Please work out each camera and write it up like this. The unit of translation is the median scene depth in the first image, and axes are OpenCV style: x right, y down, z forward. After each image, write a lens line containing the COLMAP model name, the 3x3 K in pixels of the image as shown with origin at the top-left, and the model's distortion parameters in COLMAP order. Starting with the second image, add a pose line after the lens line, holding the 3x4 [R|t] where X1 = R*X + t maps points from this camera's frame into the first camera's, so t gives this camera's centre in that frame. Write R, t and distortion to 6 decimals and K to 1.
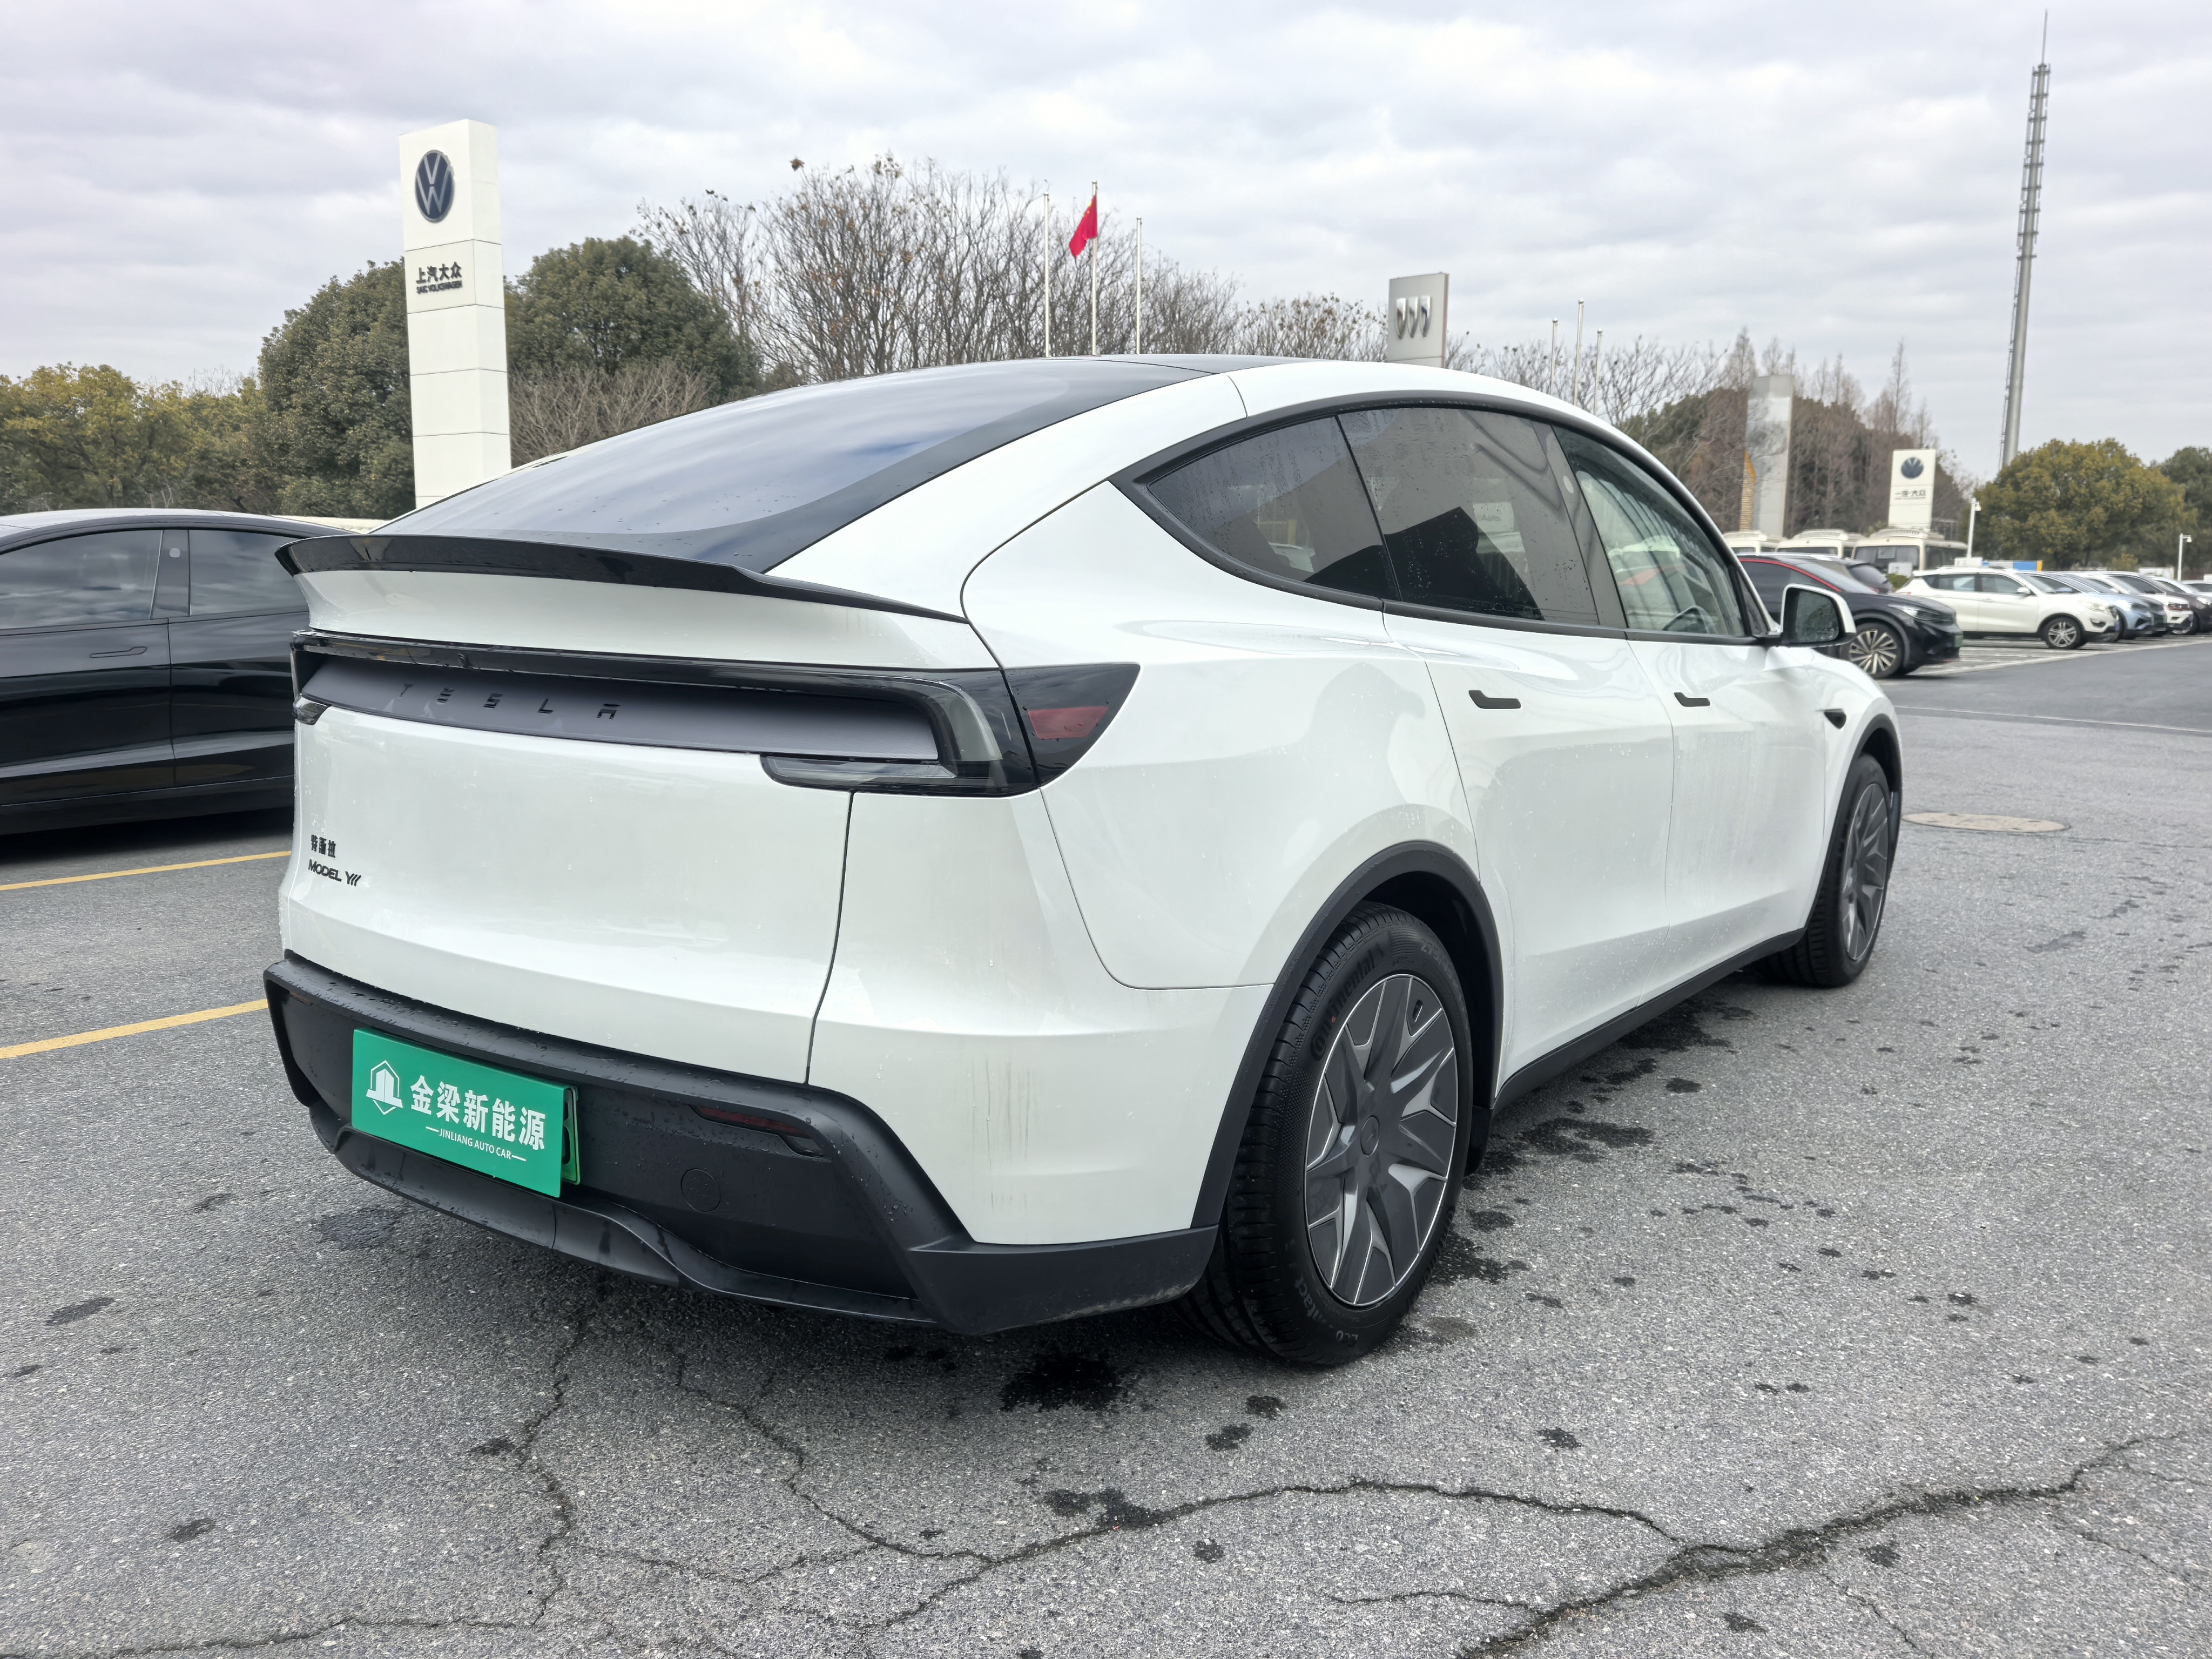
lens RADIAL K [[1747.1, 0, 1105.0], [0, 1747.1, 831.3], [0, 0, 1]] dist [0.074844, -0.070205]
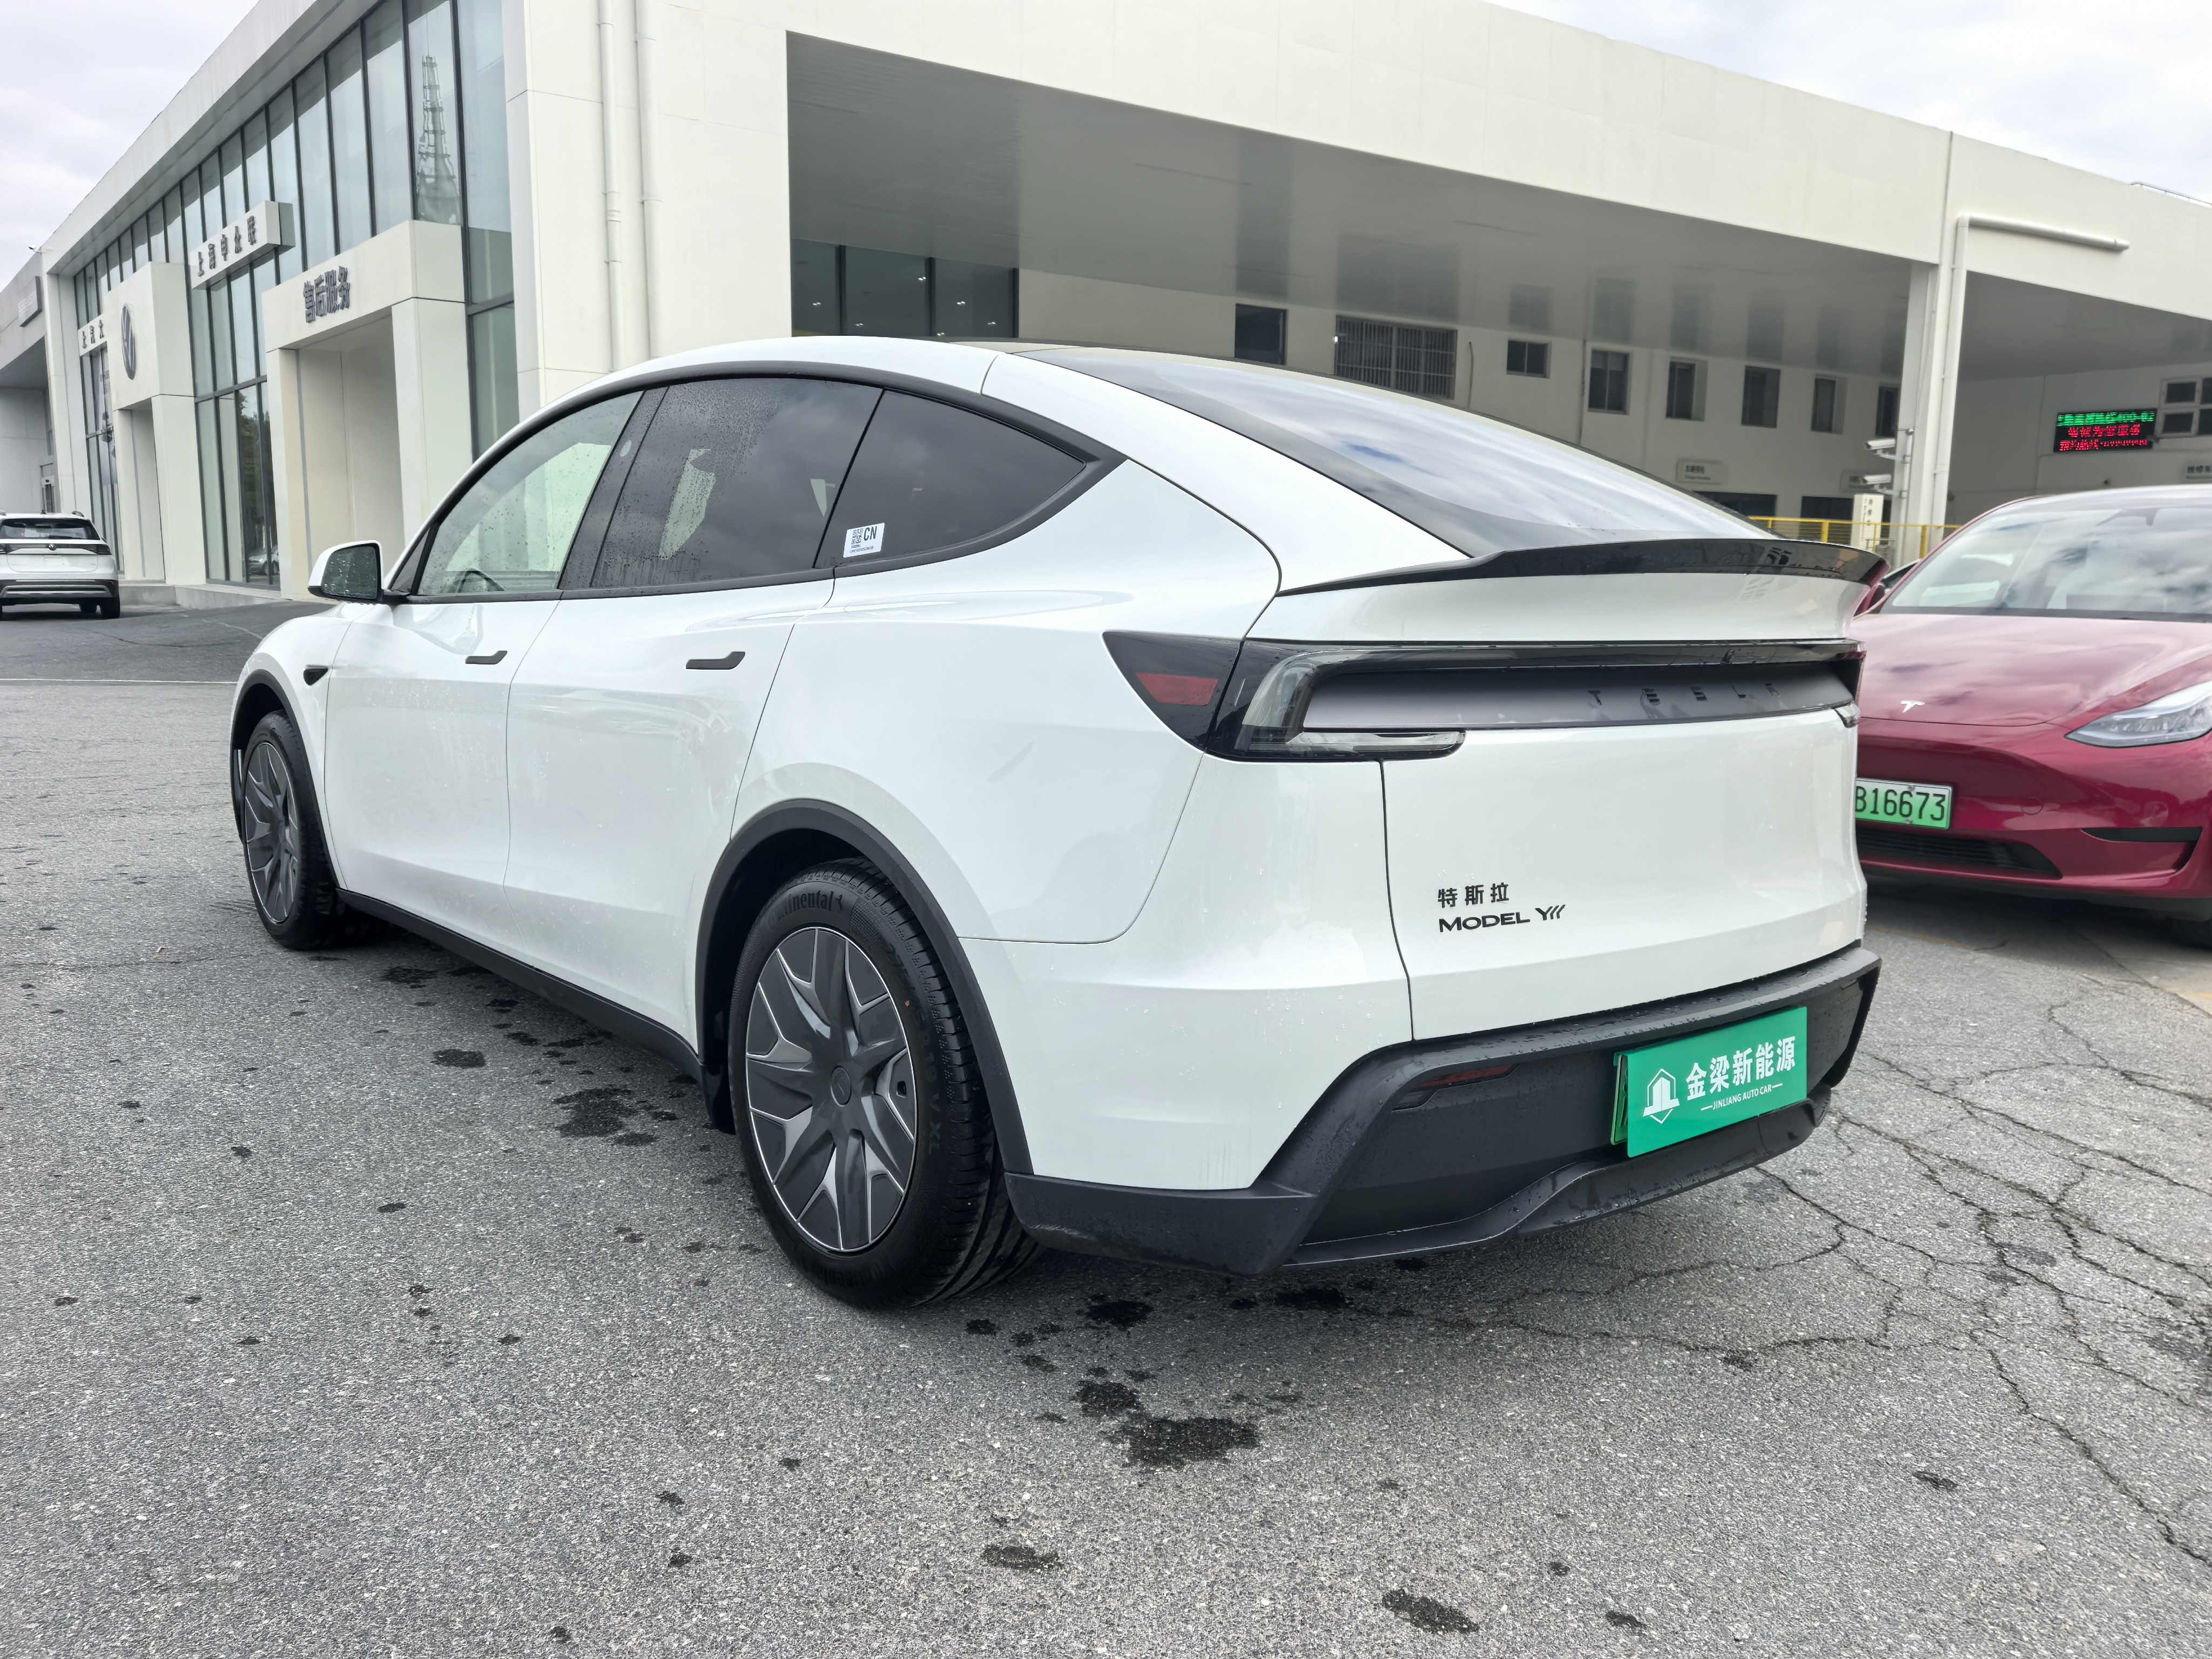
lens RADIAL K [[1747.1, 0, 1105.0], [0, 1747.1, 831.3], [0, 0, 1]] dist [0.074844, -0.070205]
pose [[0.236590, -0.155177, 0.959138, -1.497232], [0.125327, 0.983791, 0.128251, -0.177277], [-0.963493, 0.089863, 0.252203, 1.107812]]
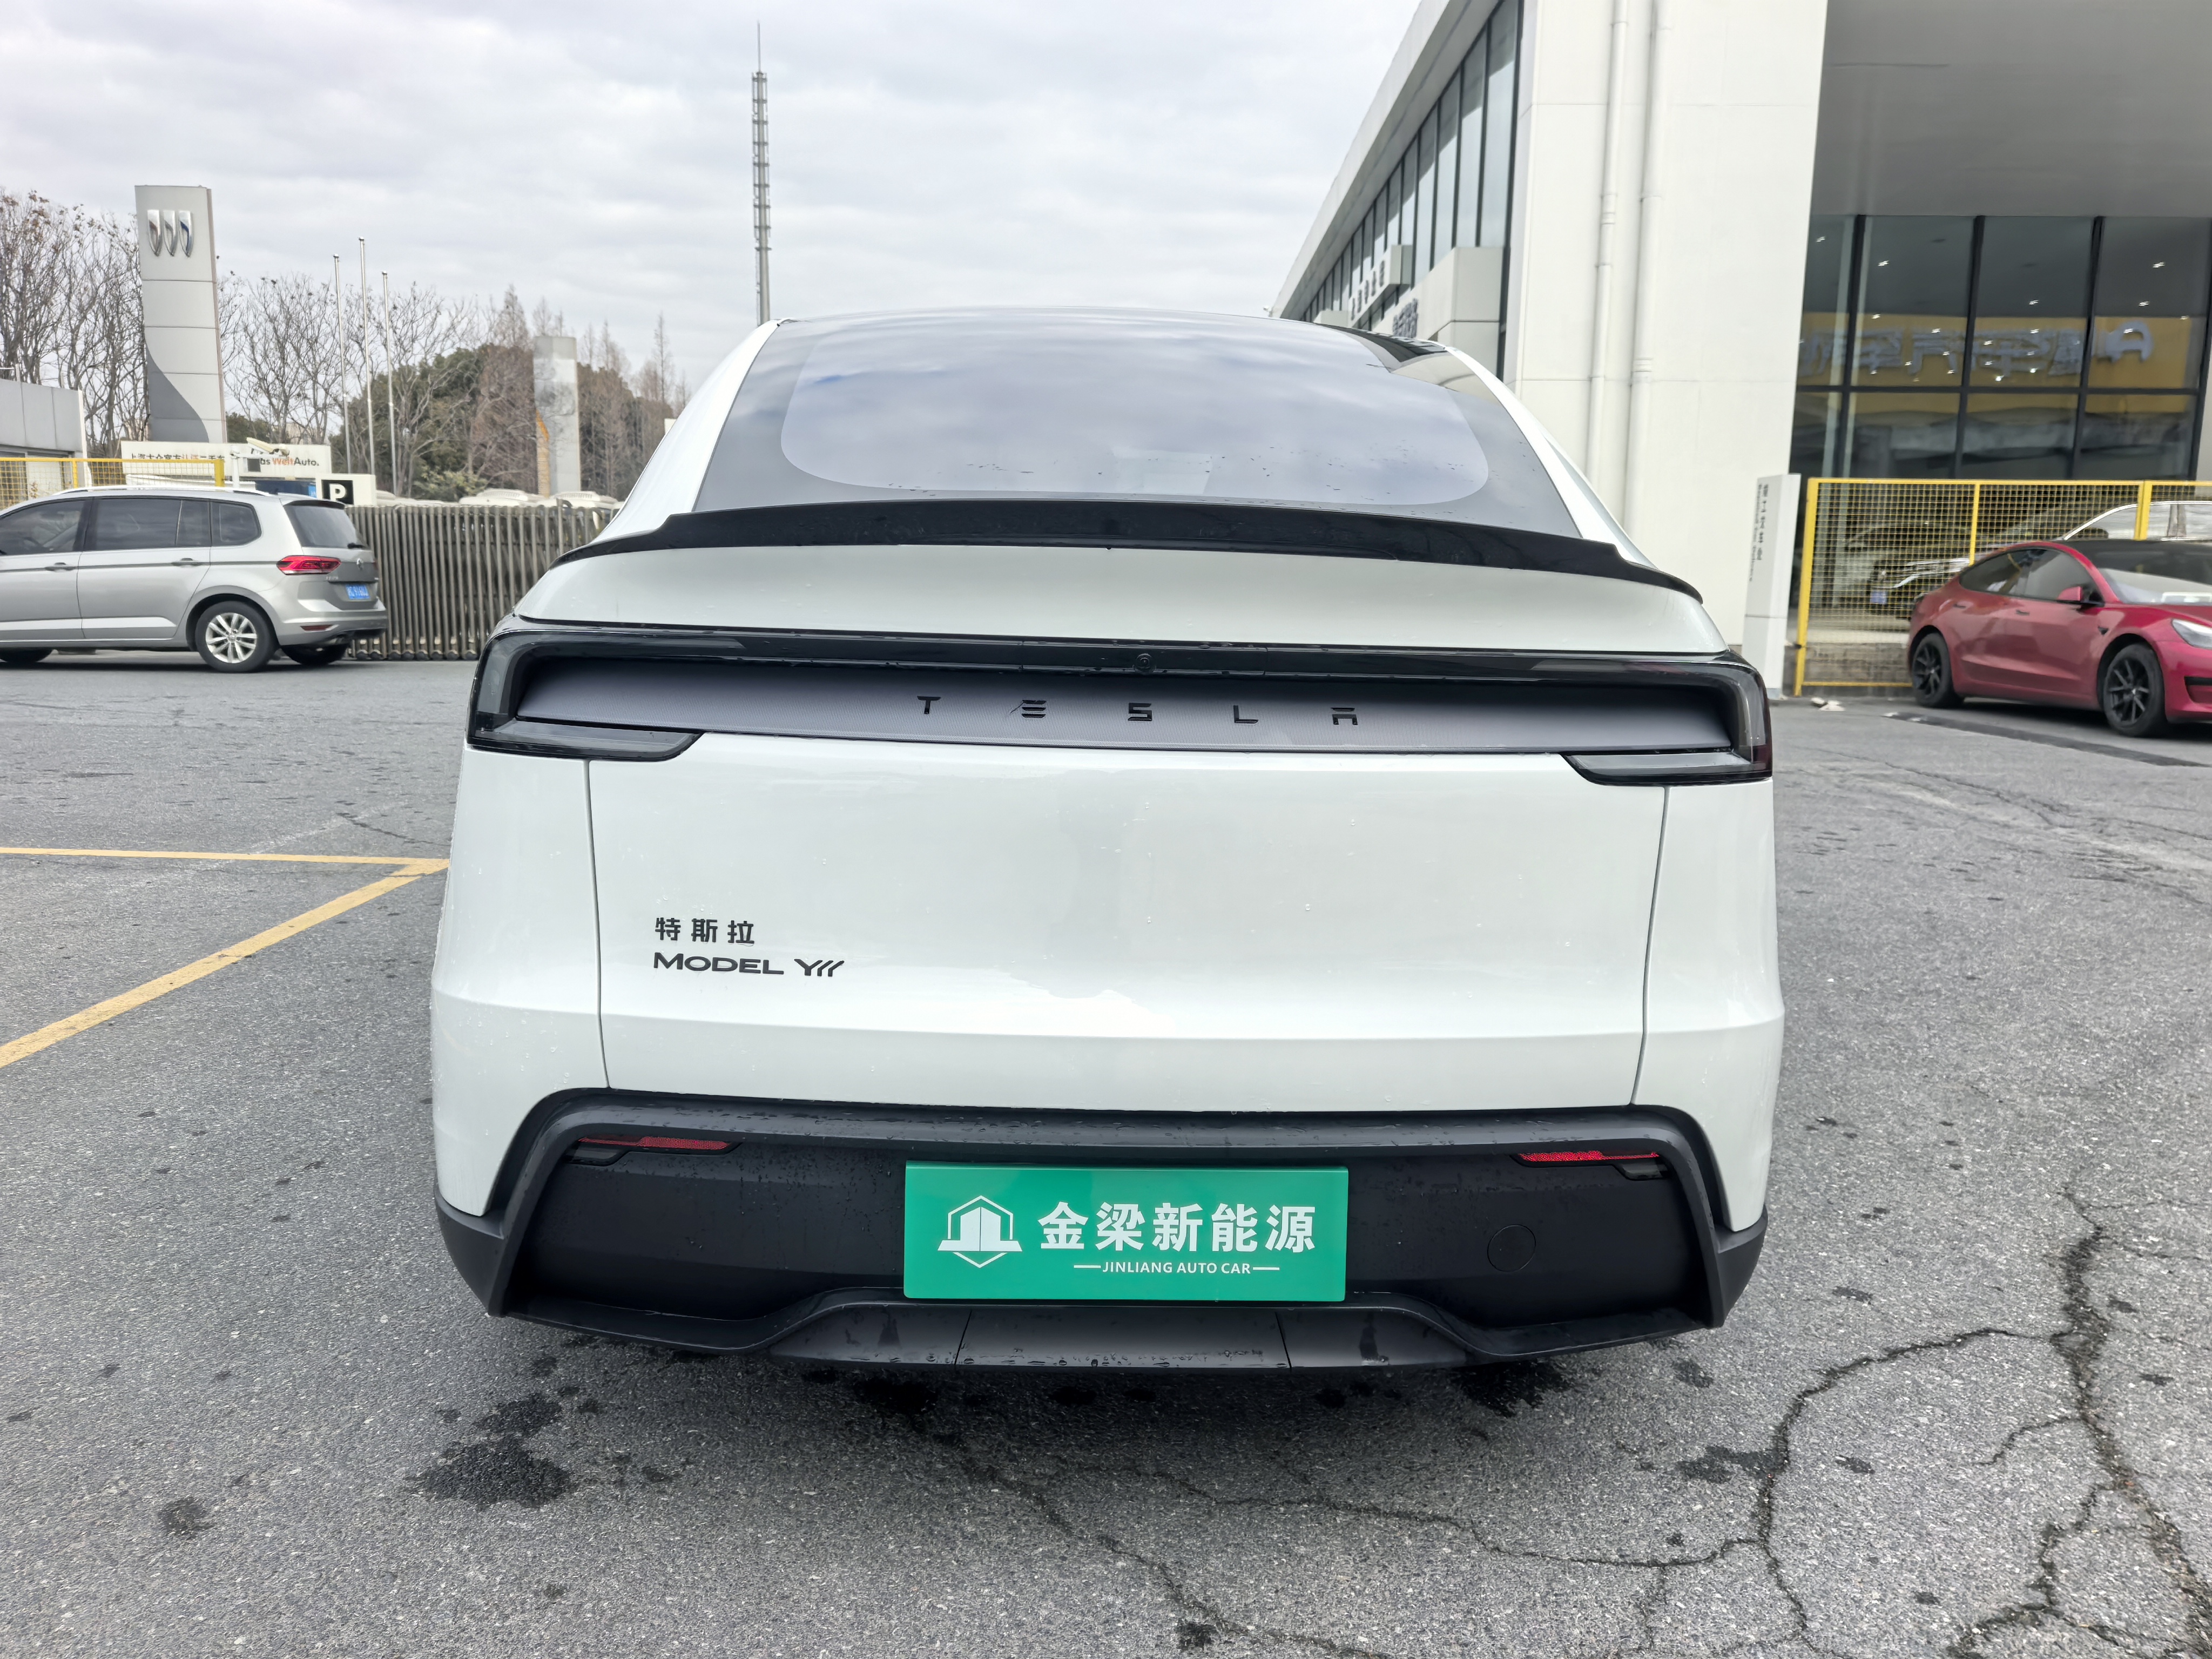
lens RADIAL K [[1751.9, 0, 1106.0], [0, 1751.9, 829.5], [0, 0, 1]] dist [0.069110, -0.065371]
pose [[0.781831, -0.093342, 0.616464, -0.867251], [0.079786, 0.995579, 0.049557, -0.063034], [-0.618365, 0.010440, 0.785822, 0.399797]]
